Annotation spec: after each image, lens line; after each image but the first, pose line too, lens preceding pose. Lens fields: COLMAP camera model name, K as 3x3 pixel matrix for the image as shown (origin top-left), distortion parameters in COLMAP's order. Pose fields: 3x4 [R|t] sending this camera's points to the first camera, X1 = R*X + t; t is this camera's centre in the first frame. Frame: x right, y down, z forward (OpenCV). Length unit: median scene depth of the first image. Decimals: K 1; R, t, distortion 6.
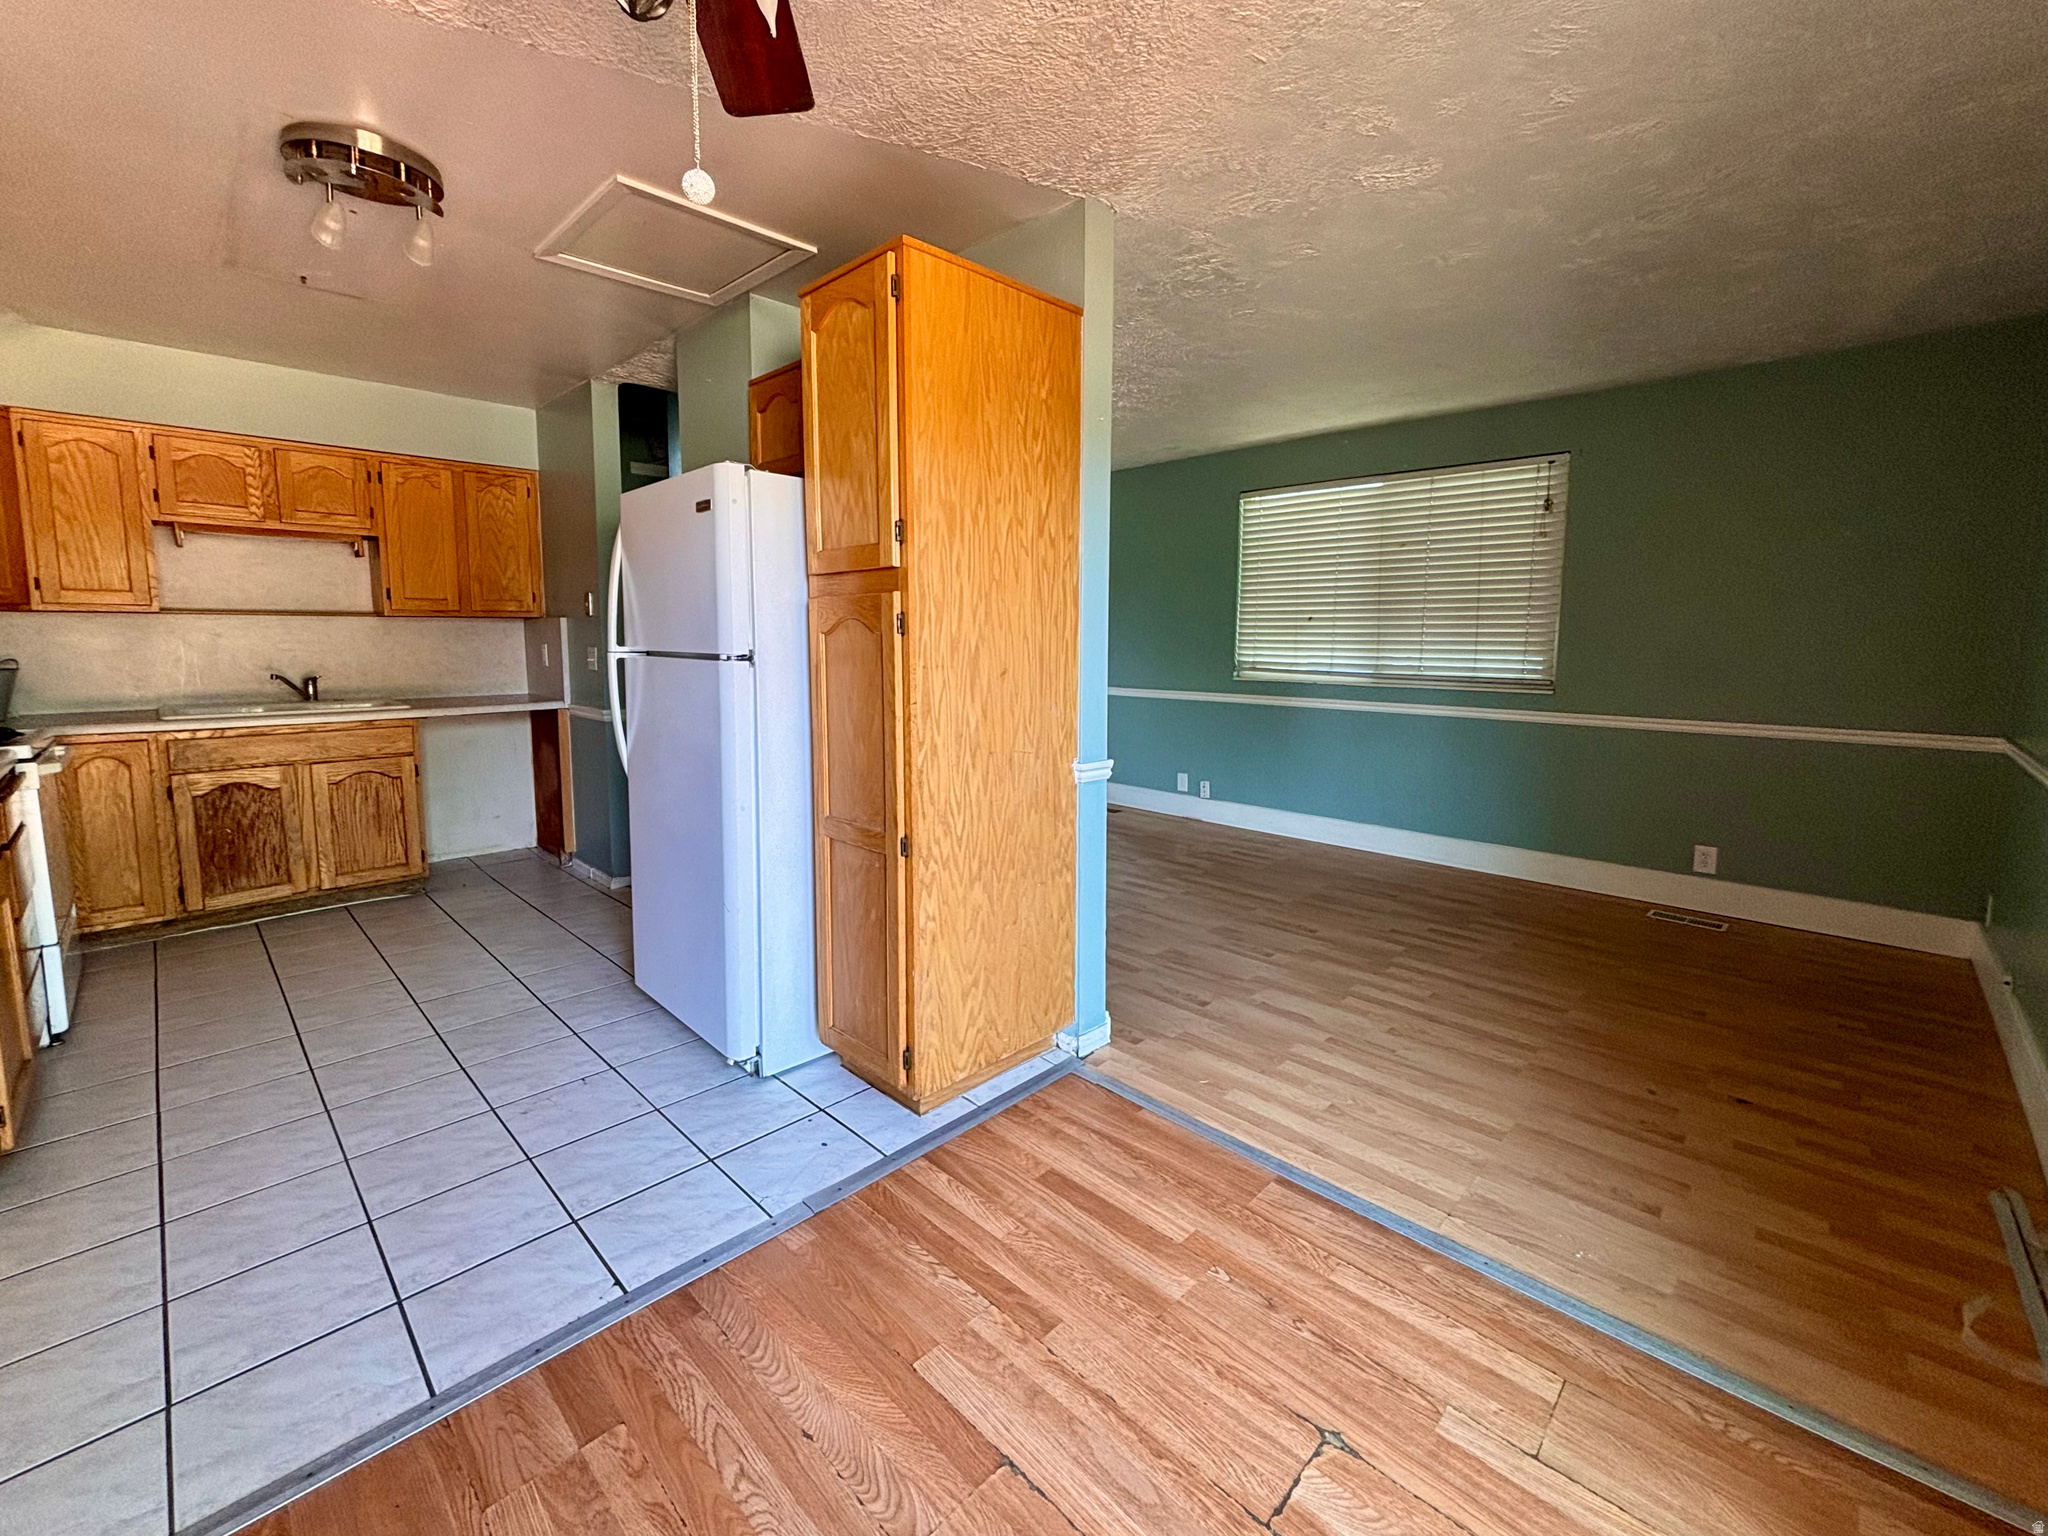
lens RADIAL K [[846.8, 0, 1024.0], [0, 846.8, 768.0], [0, 0, 1]] dist [0.067559, -0.000097]
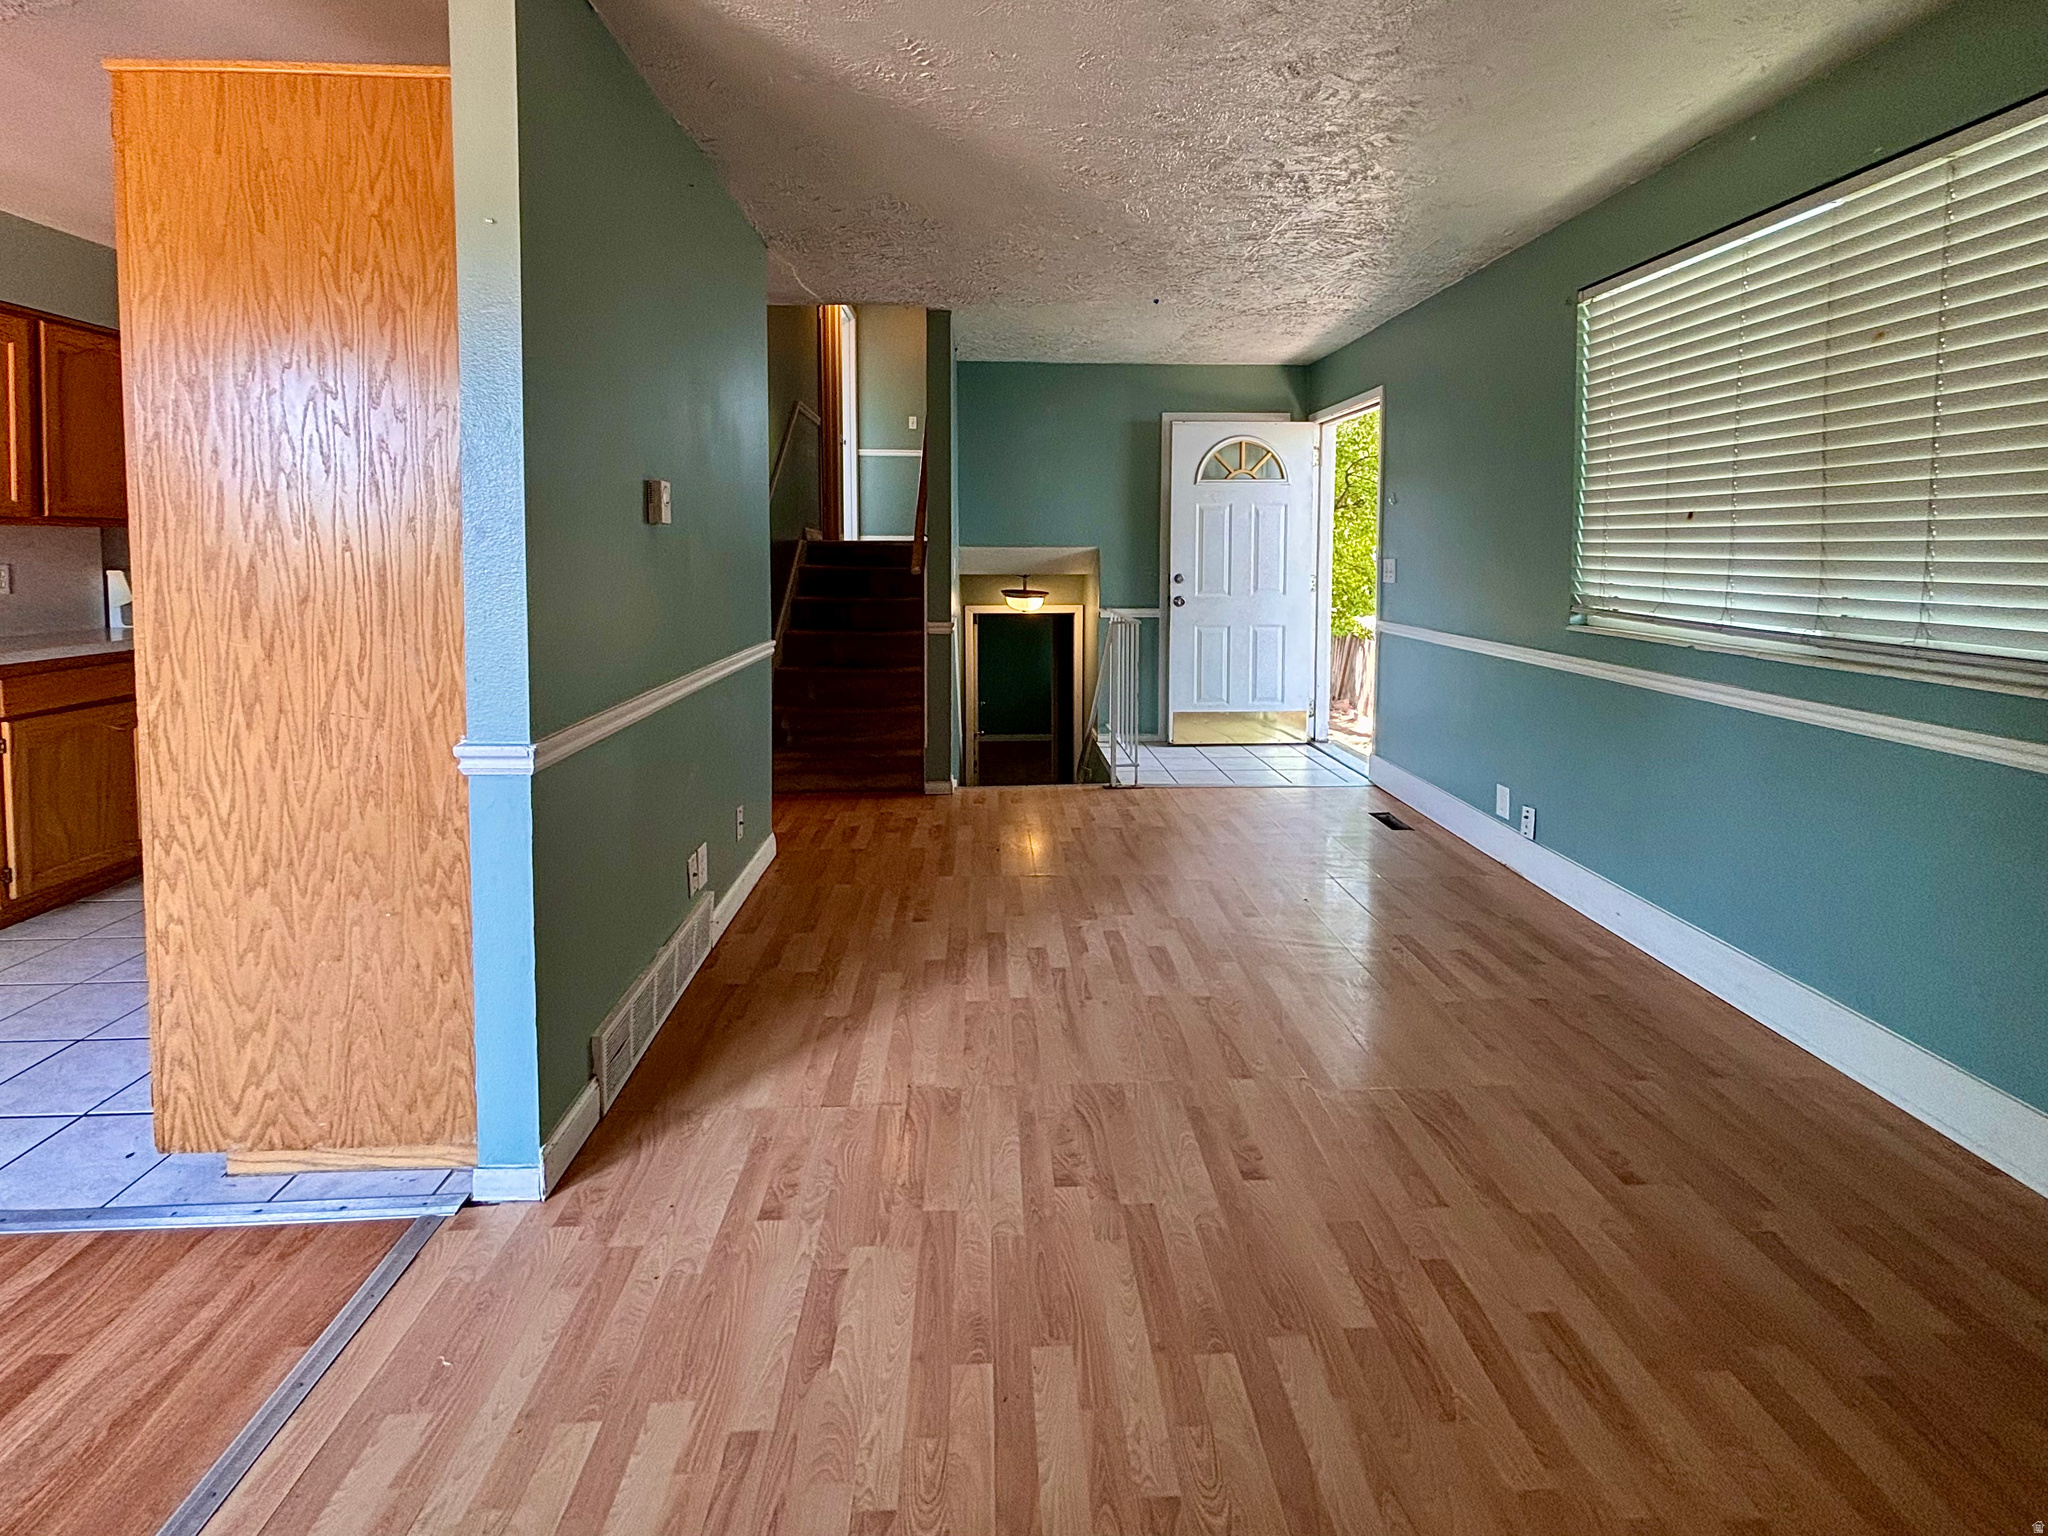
lens RADIAL K [[880.9, 0, 1016.4], [0, 880.9, 623.2], [0, 0, 1]] dist [0.012314, 0.000239]
pose [[0.723962, 0.058003, -0.687397, 0.854338], [-0.106556, 0.993902, -0.028358, -0.126761], [0.681561, 0.093777, 0.725728, 0.807033]]
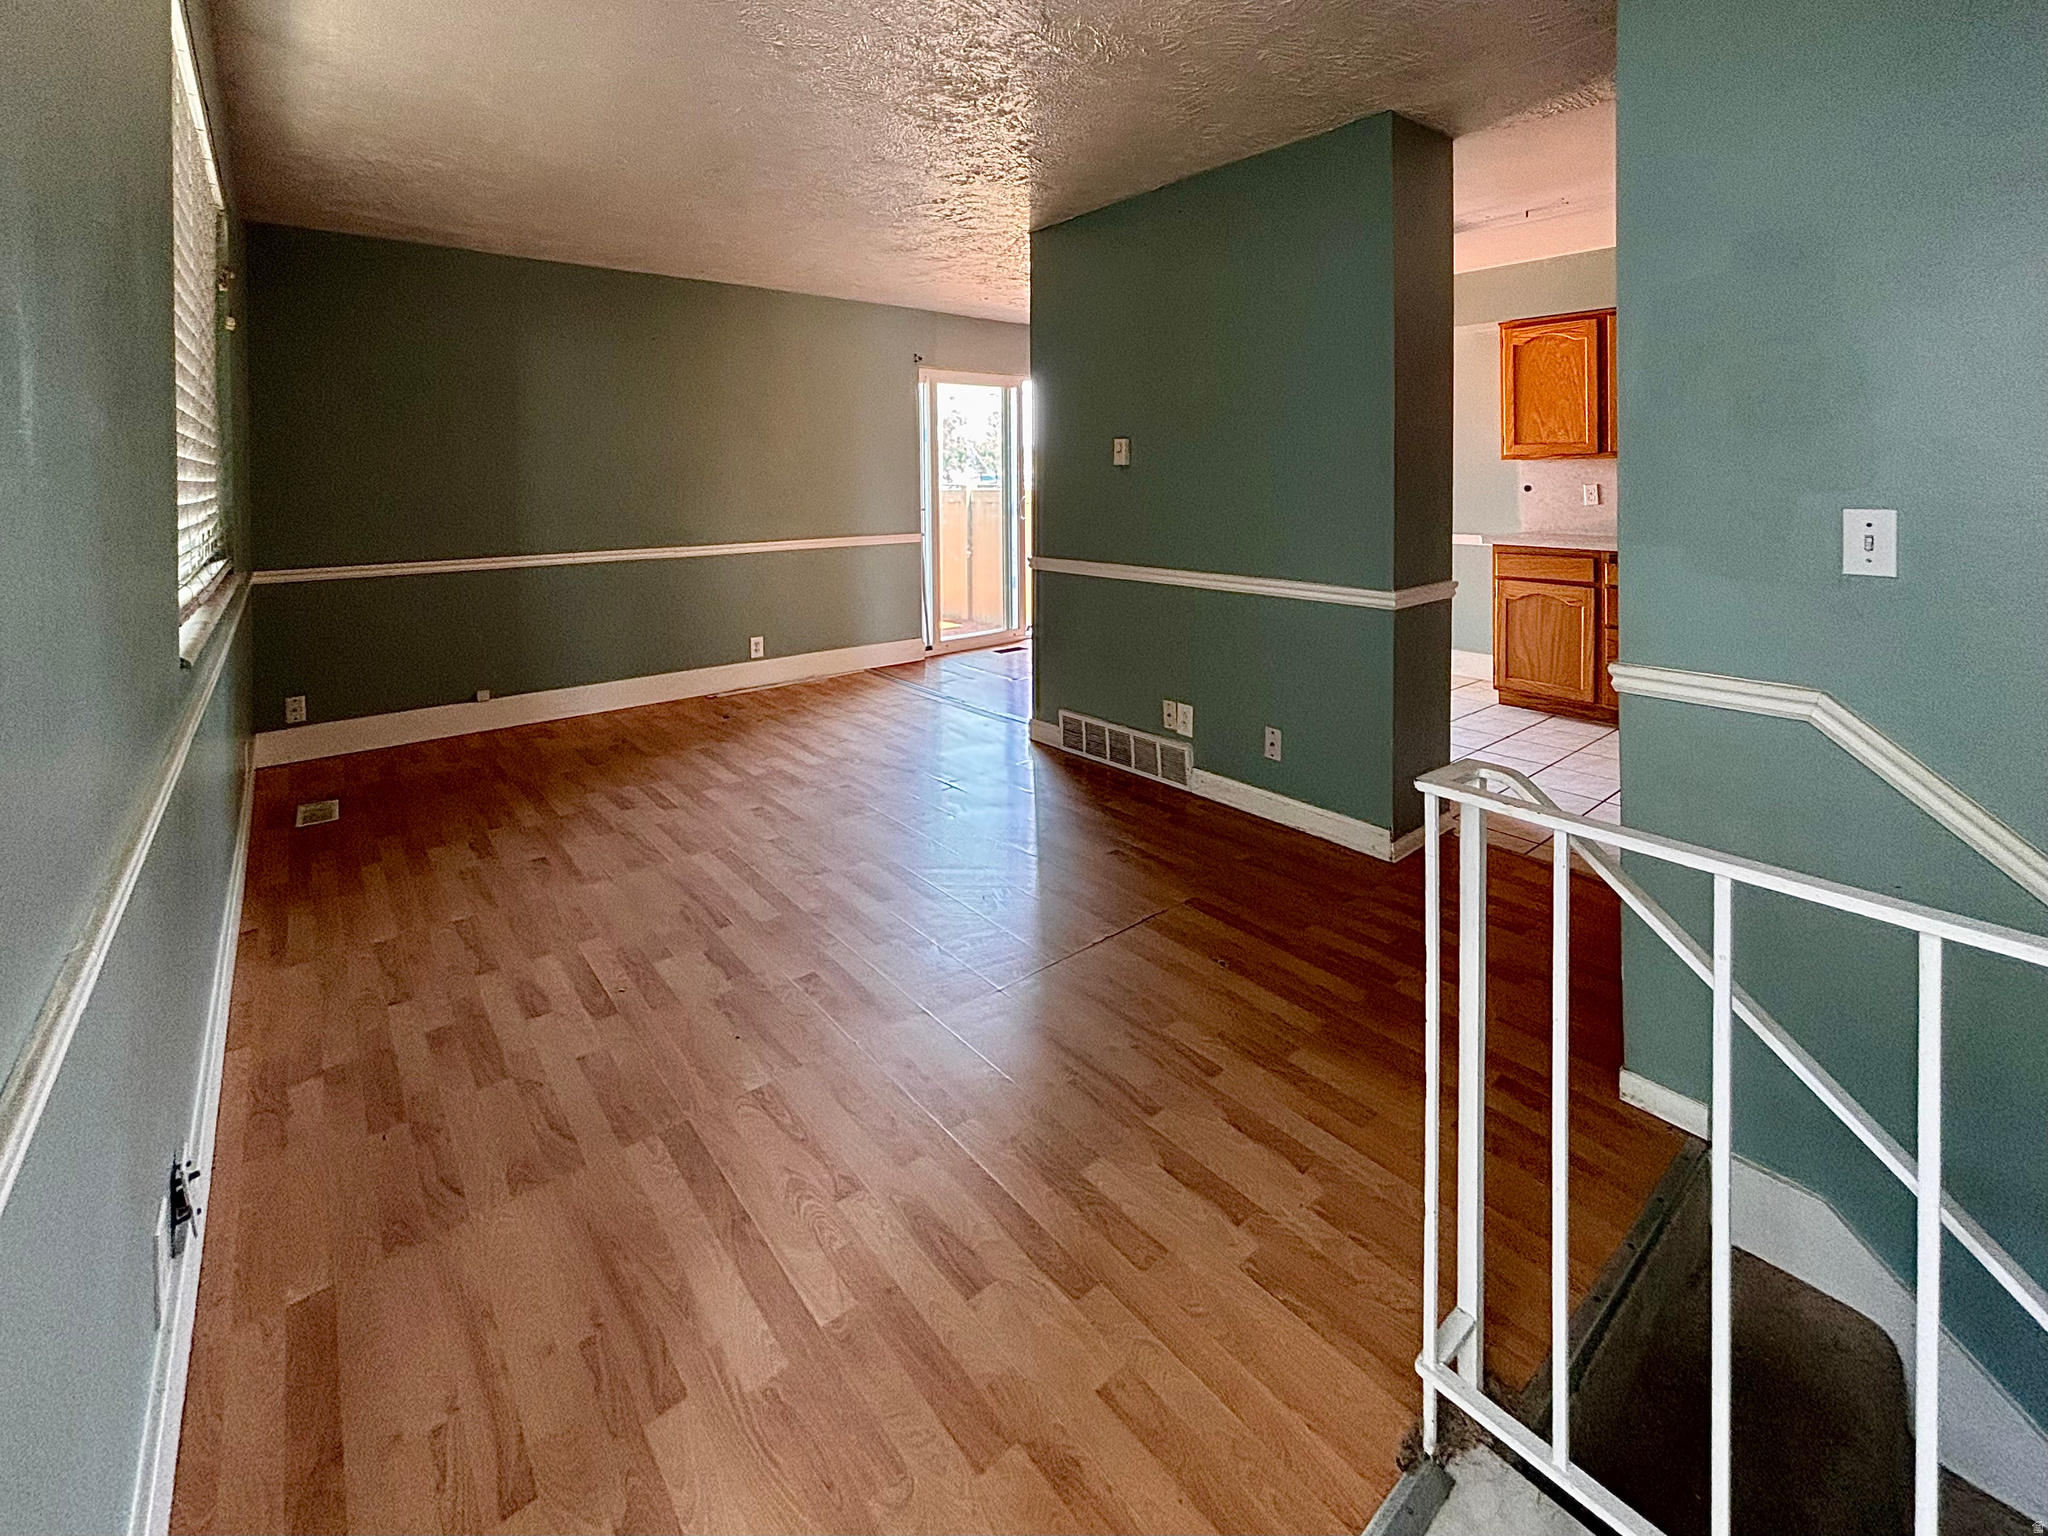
lens RADIAL K [[836.6, 0, 1024.0], [0, 836.6, 768.0], [0, 0, 1]] dist [-0.001813, -0.000113]
pose [[-0.993986, -0.029560, 0.105441, -0.051709], [0.023971, 0.880791, 0.472898, -0.393285], [-0.106850, 0.472582, -0.874785, 2.624947]]
